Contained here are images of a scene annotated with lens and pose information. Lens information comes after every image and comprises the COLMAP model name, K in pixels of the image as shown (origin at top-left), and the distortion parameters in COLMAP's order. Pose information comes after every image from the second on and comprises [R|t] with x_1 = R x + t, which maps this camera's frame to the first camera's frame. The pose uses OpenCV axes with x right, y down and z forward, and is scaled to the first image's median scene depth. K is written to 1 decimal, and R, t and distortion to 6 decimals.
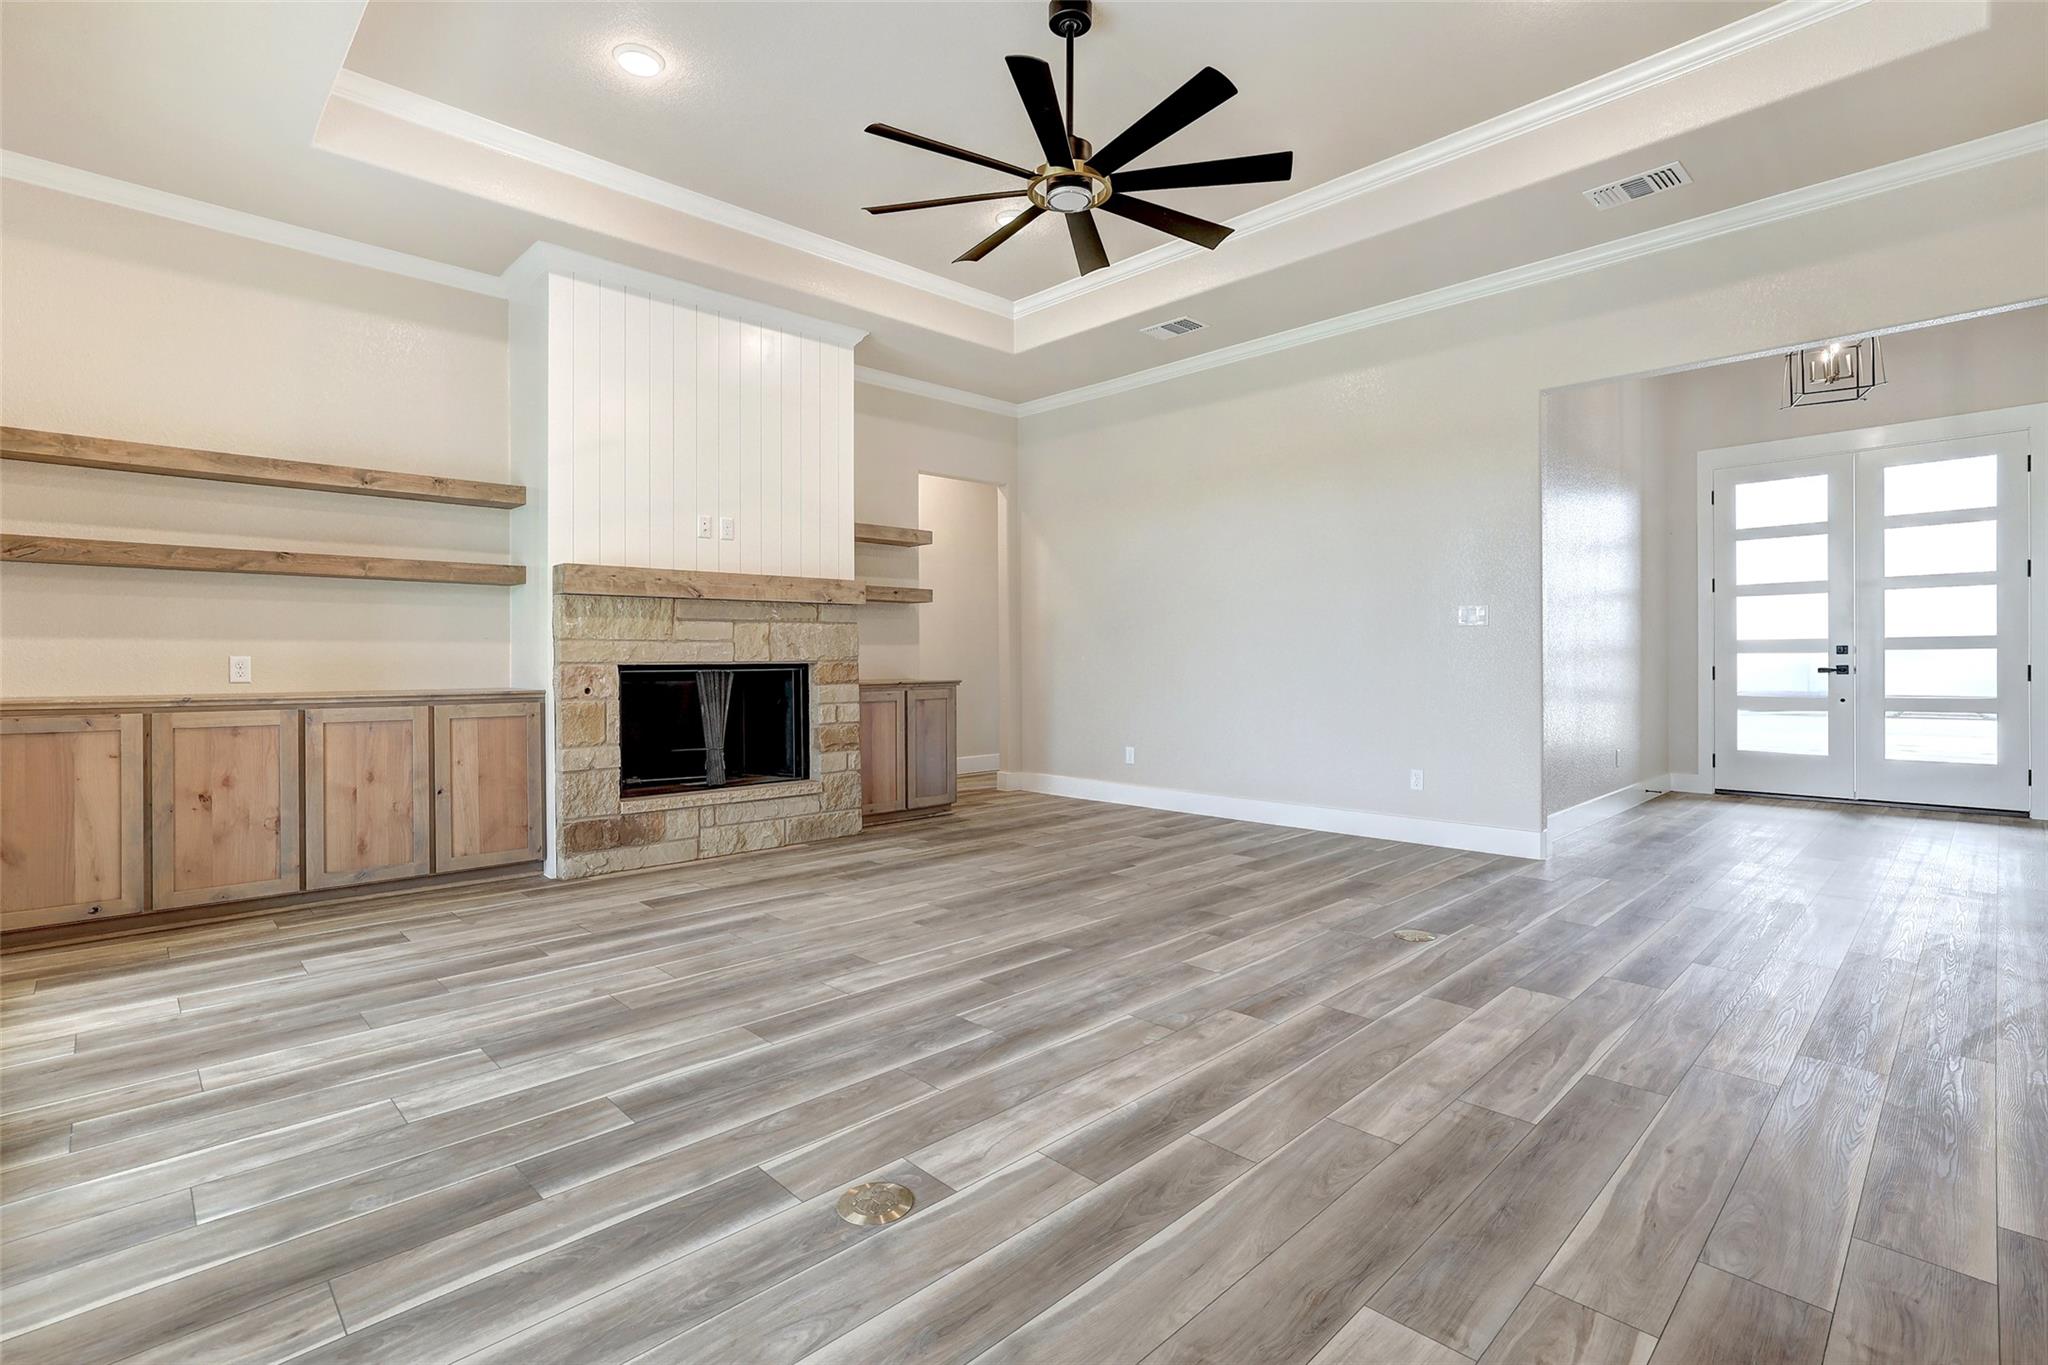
lens RADIAL K [[956.9, 0, 1021.2], [0, 956.9, 667.3], [0, 0, 1]] dist [-0.023358, 0.011437]
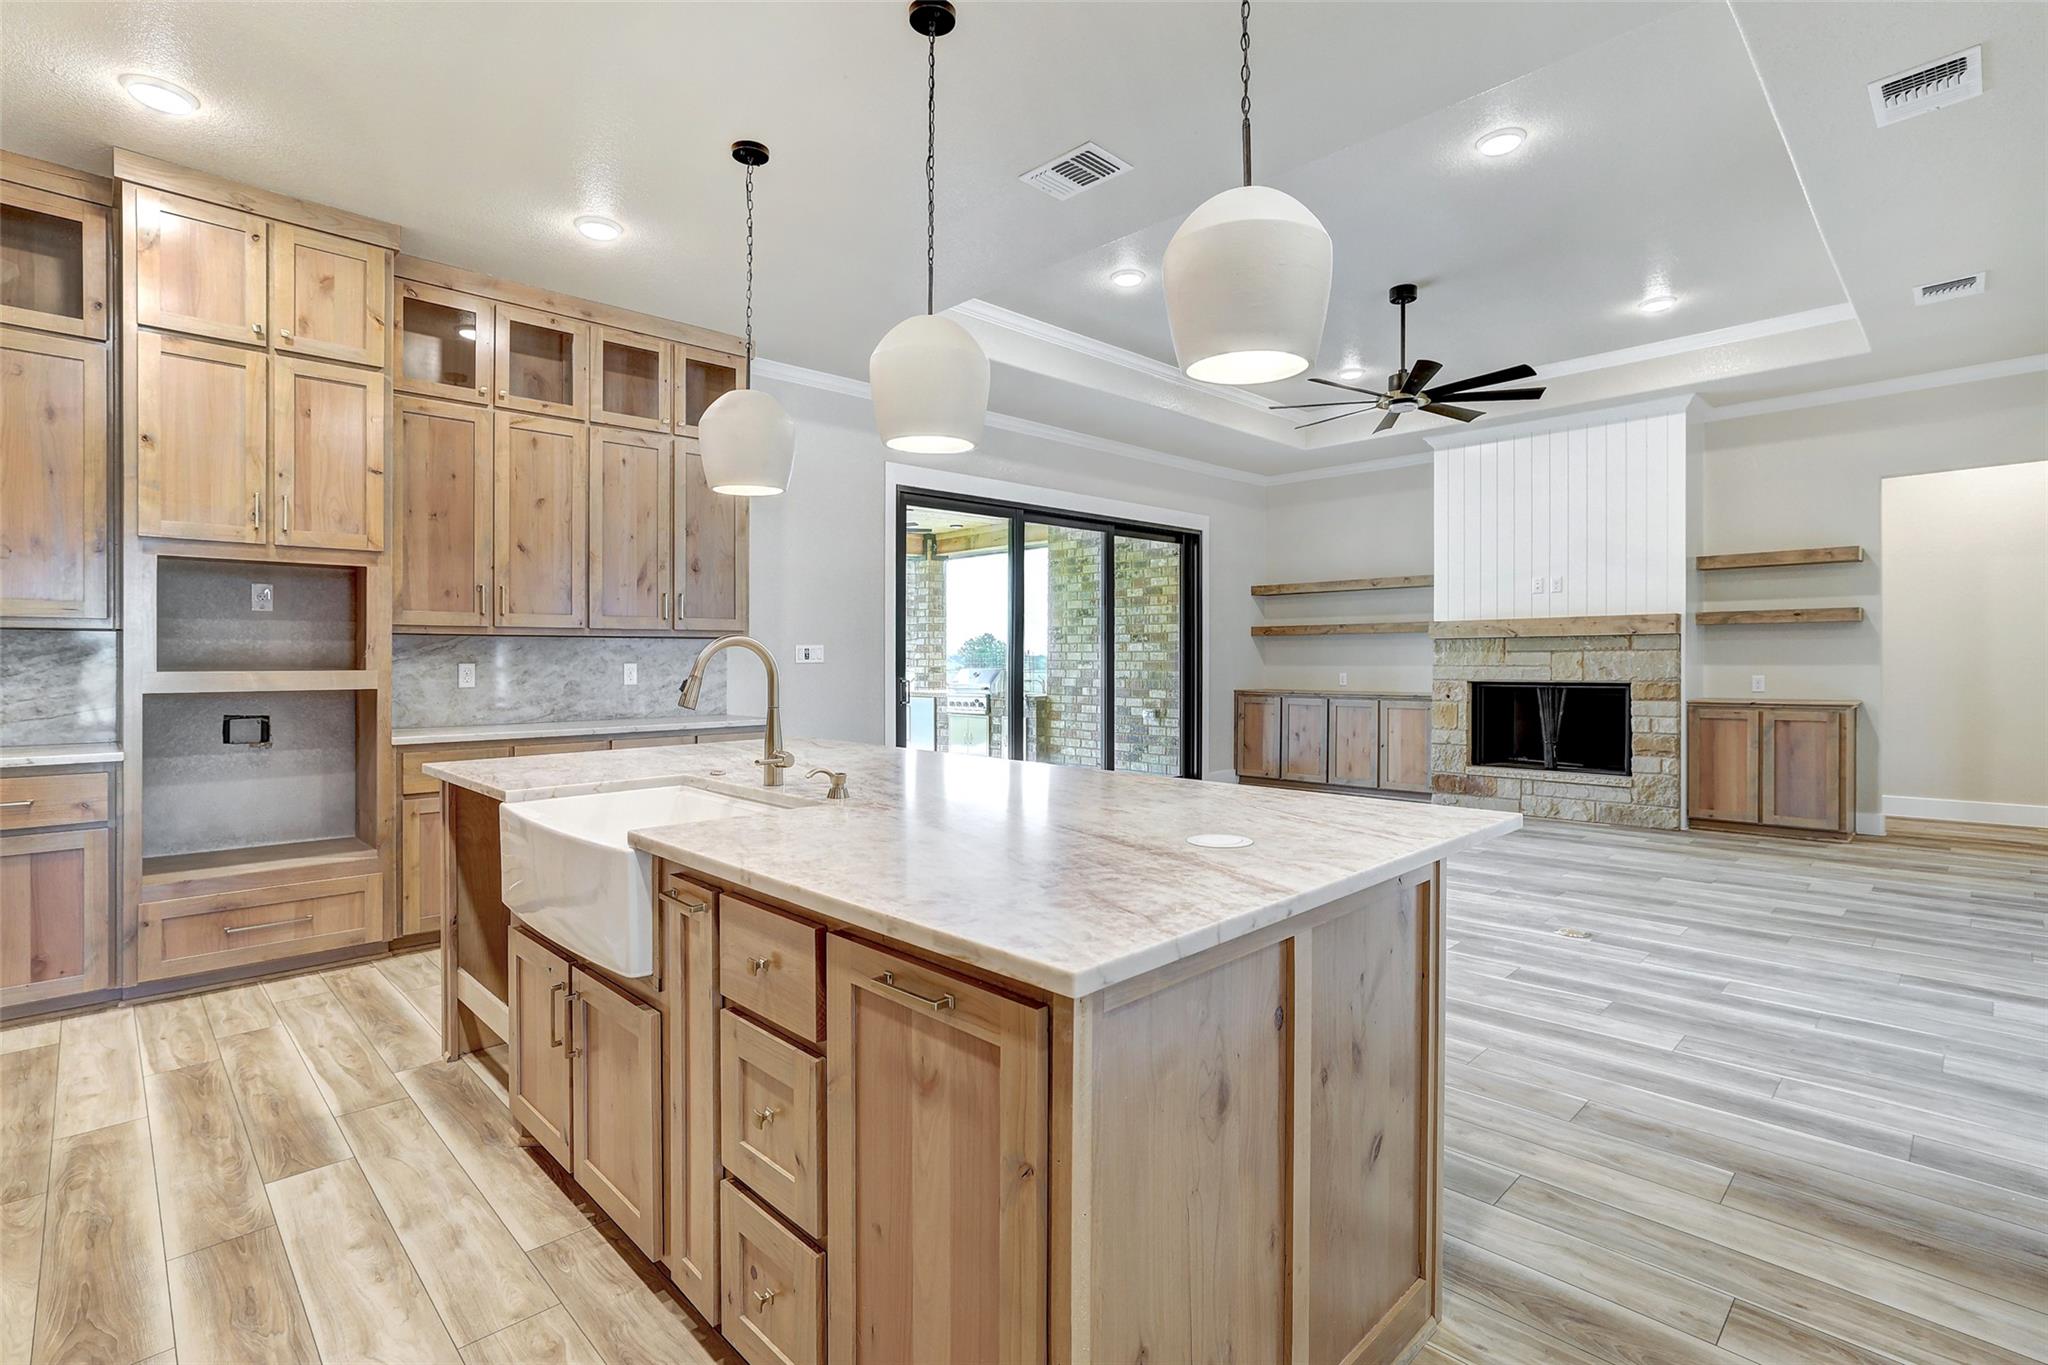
lens RADIAL K [[956.9, 0, 998.3], [0, 956.9, 661.2], [0, 0, 1]] dist [-0.023358, 0.011437]
pose [[-0.016035, 0.006787, -0.999848, 1.244662], [-0.002477, 0.999974, 0.006827, -0.047217], [0.999868, 0.002587, -0.016018, 0.241217]]
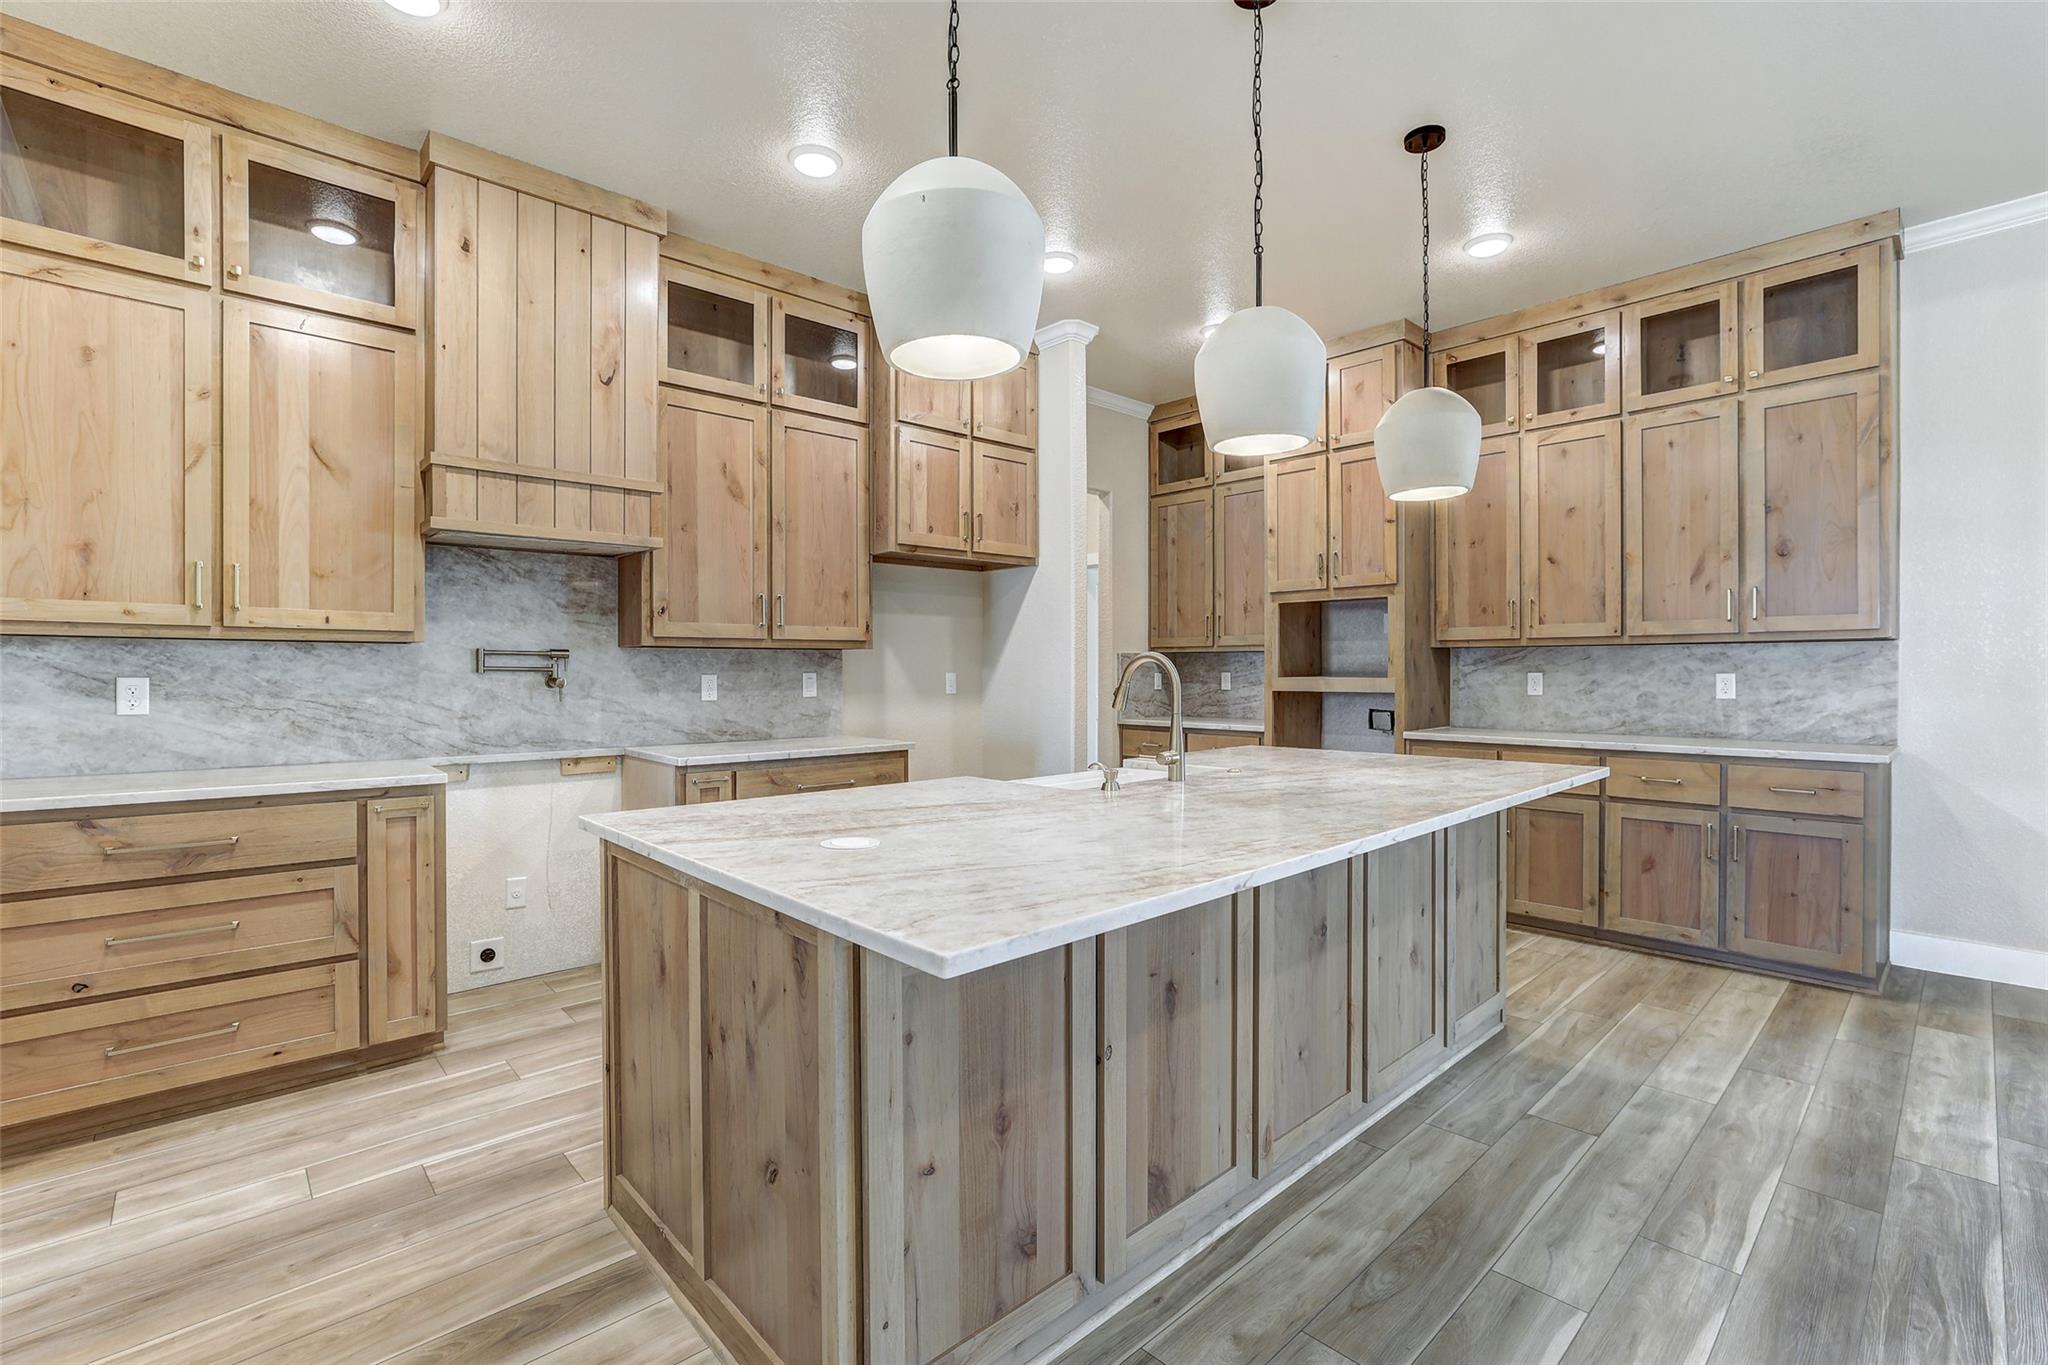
lens RADIAL K [[903.2, 0, 1033.8], [0, 903.2, 670.1], [0, 0, 1]] dist [-0.030975, 0.008734]
pose [[-0.999783, 0.008308, 0.019088, 0.787102], [0.008484, 0.999922, 0.009172, -0.053580], [-0.019010, 0.009332, -0.999776, 0.699018]]
